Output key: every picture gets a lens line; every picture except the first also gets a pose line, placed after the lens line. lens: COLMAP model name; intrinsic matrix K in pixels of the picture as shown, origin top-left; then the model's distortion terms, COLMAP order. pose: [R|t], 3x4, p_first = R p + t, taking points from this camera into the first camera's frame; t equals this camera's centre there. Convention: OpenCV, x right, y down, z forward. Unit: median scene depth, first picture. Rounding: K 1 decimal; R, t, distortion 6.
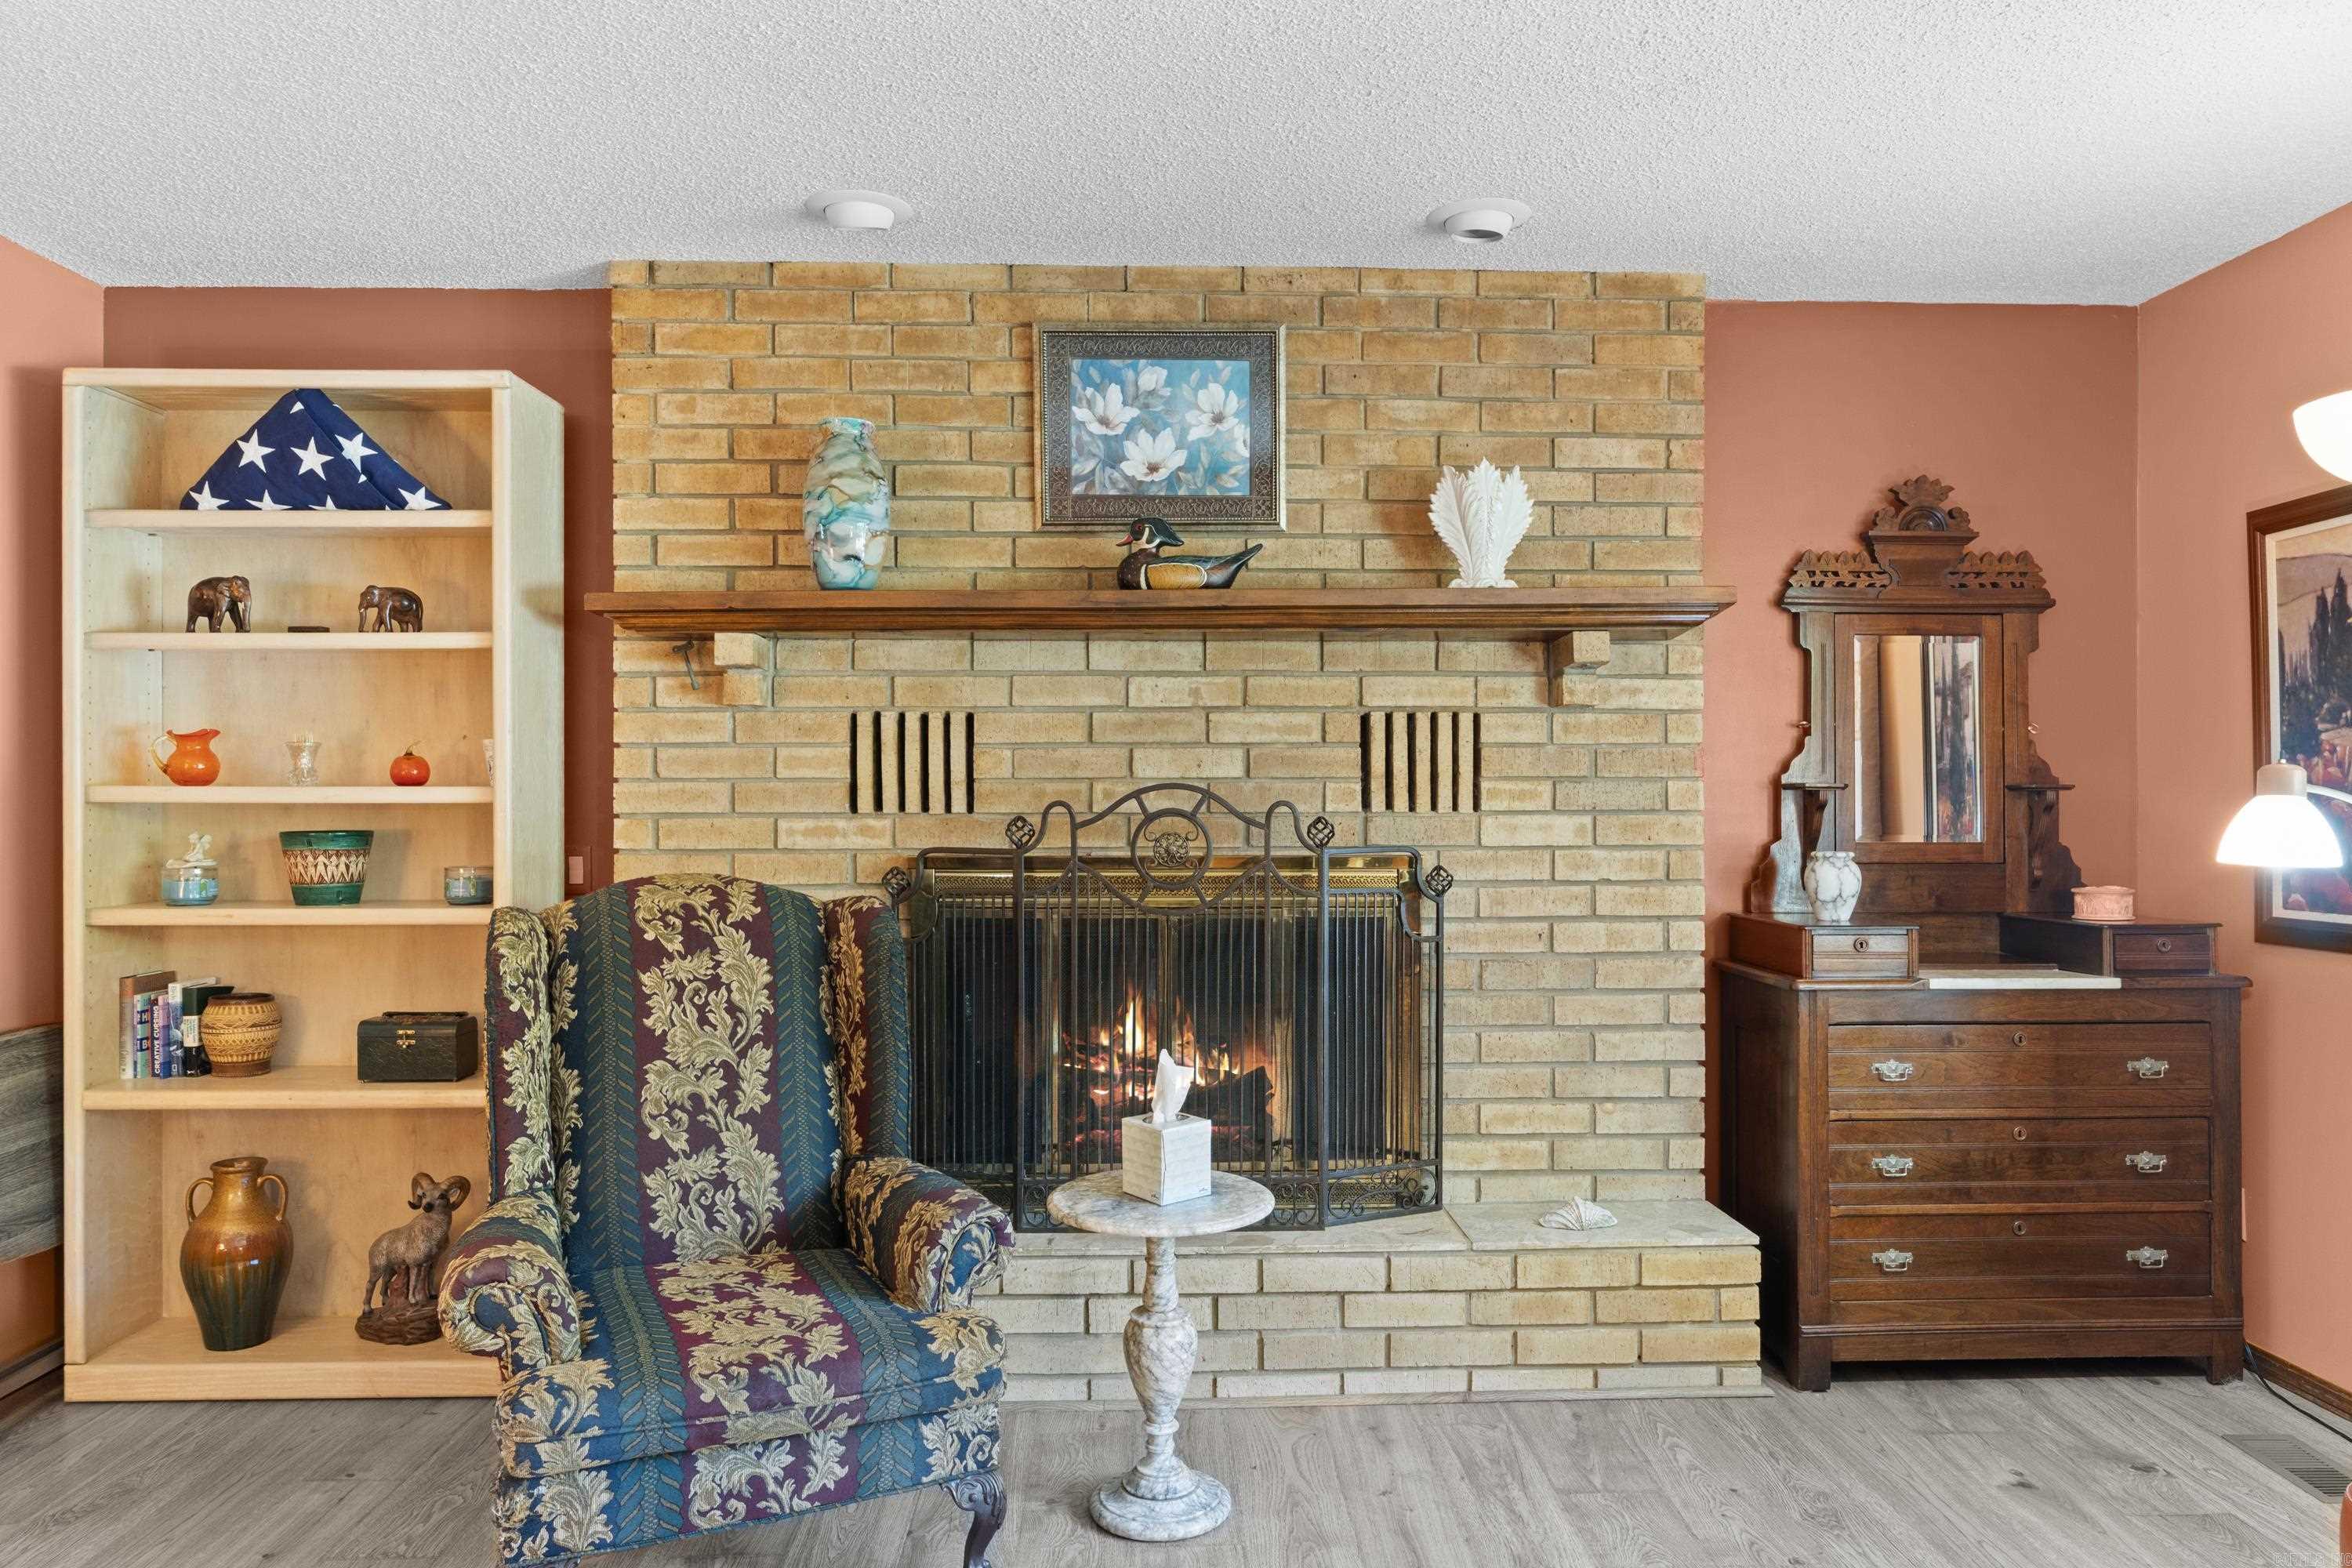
lens RADIAL K [[1592.3, 0, 1182.5], [0, 1592.3, 789.0], [0, 0, 1]] dist [-0.005826, 0.003468]
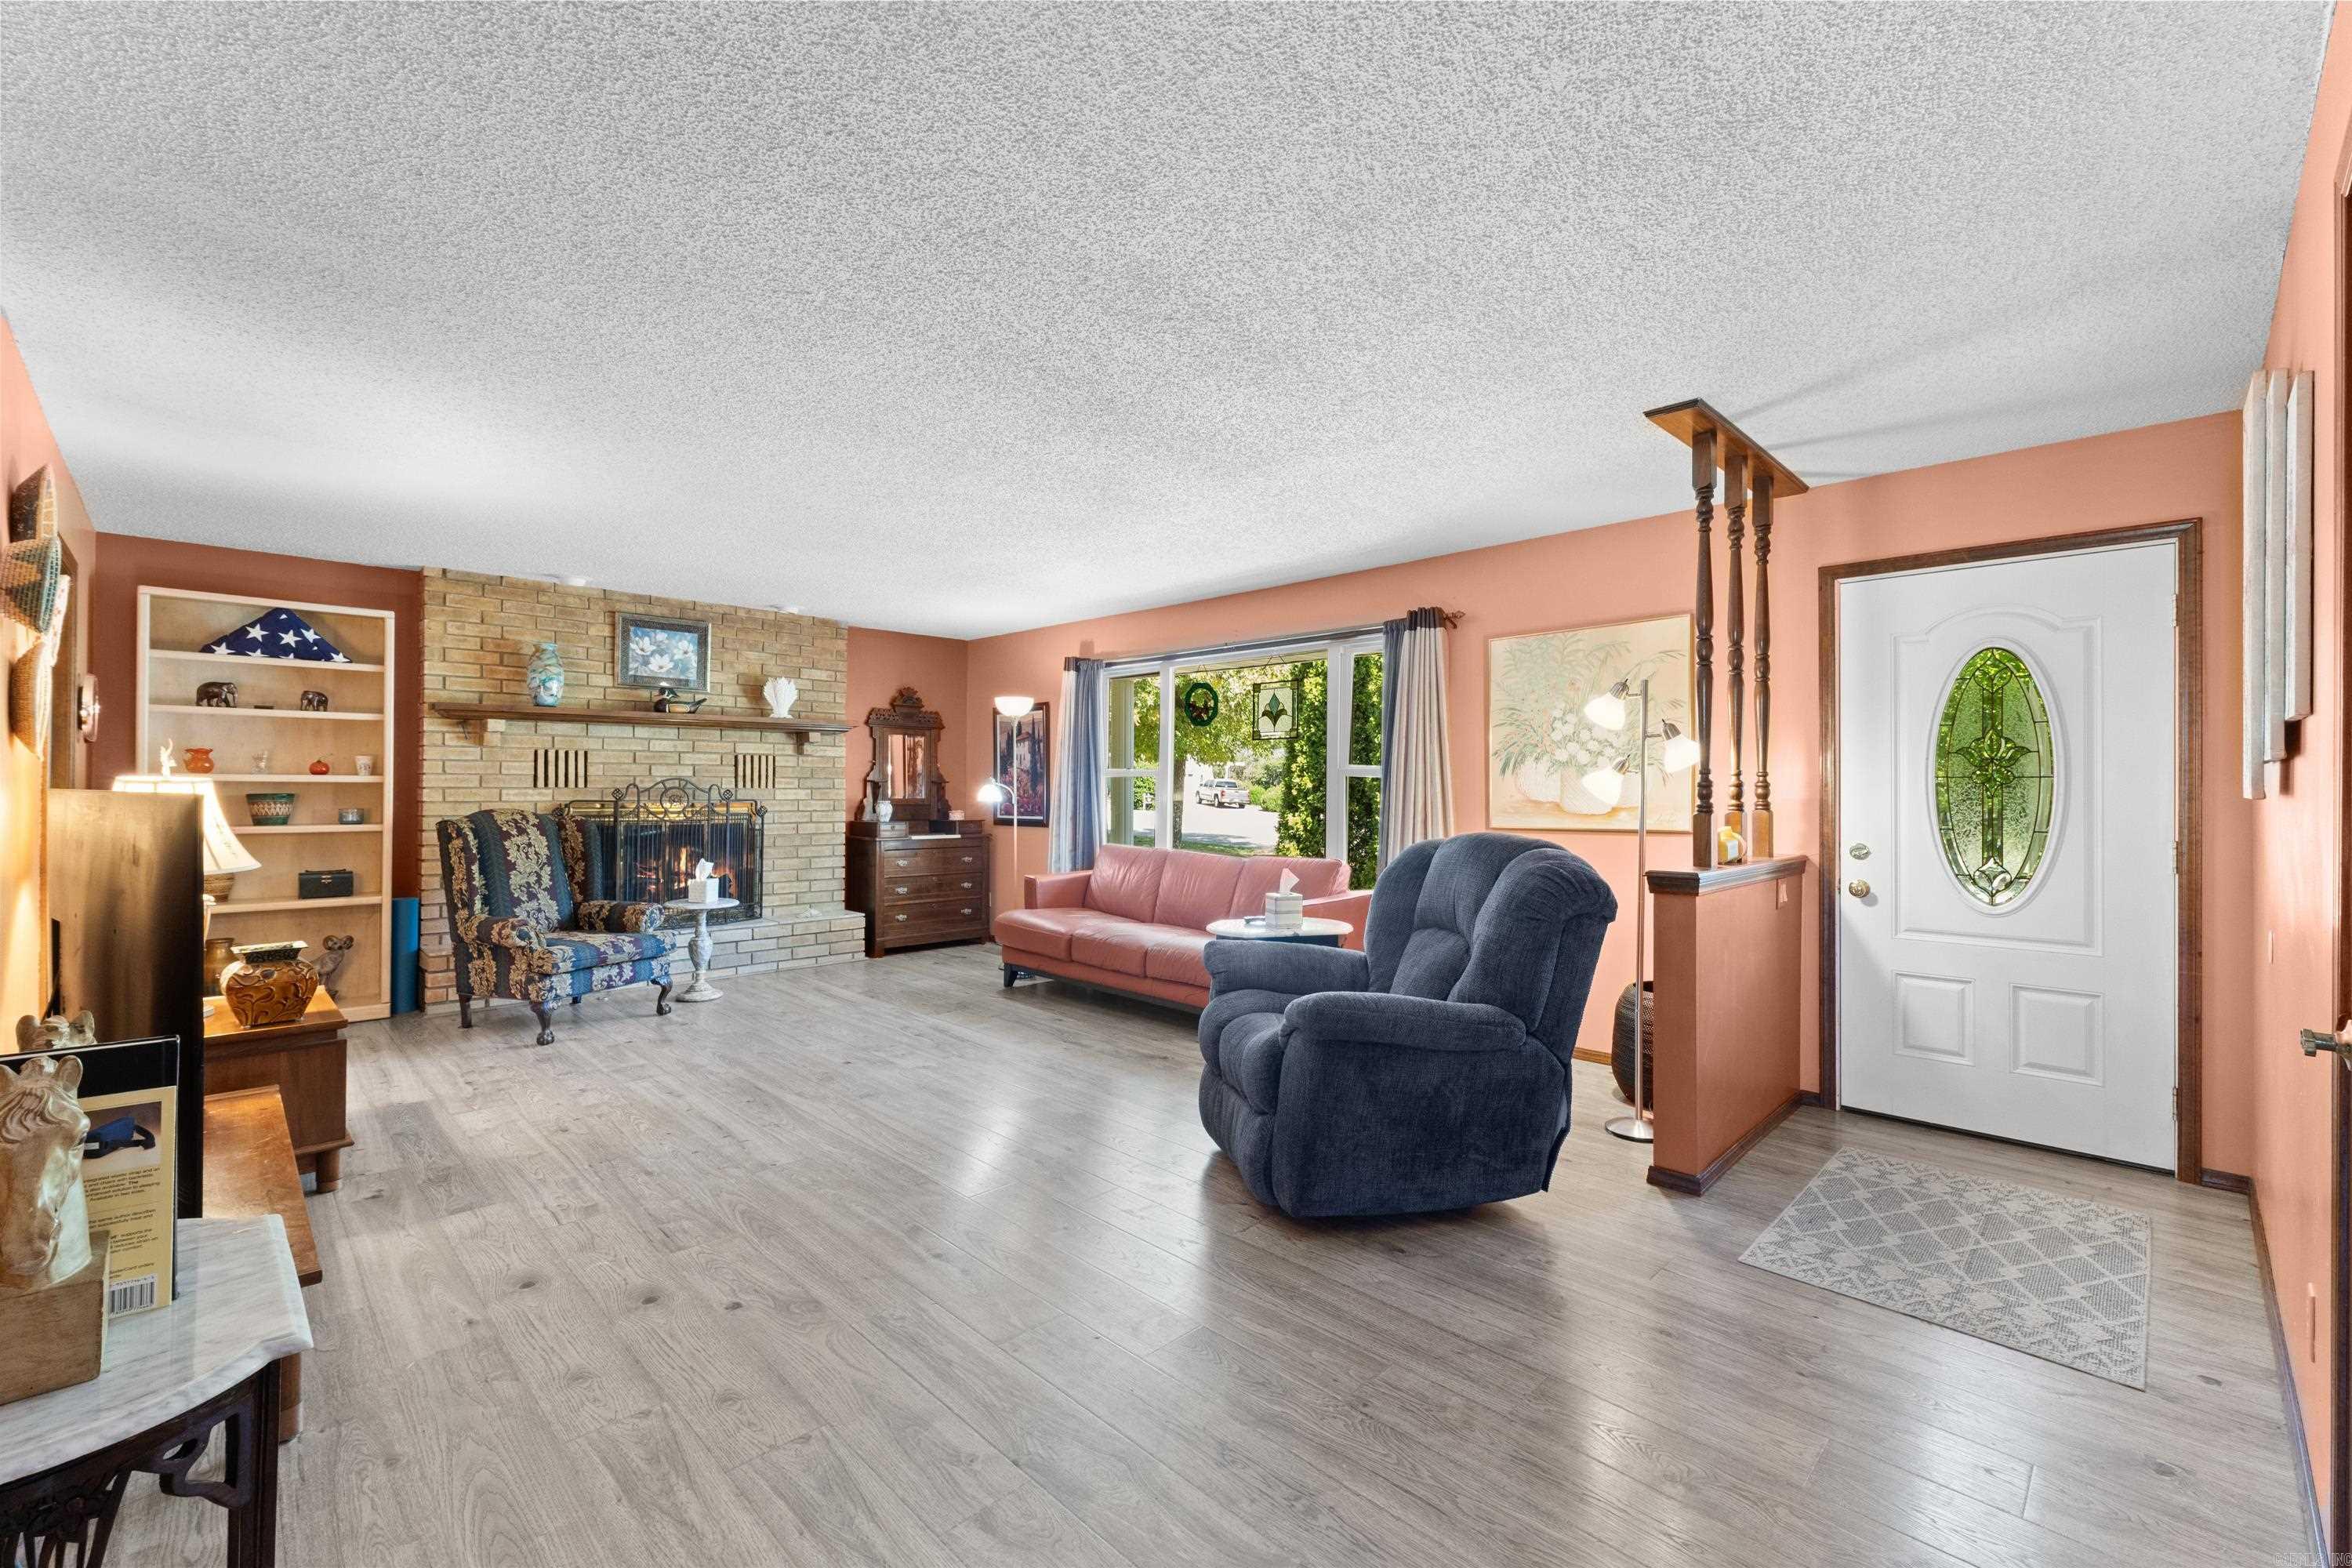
lens RADIAL K [[1000.5, 0, 1197.4], [0, 1000.5, 790.8], [0, 0, 1]] dist [0.002535, 0.001626]
pose [[0.729783, 0.003855, 0.683668, -0.547697], [-0.011114, 0.999919, 0.006226, -0.002066], [-0.683588, -0.012142, 0.729767, -0.982605]]
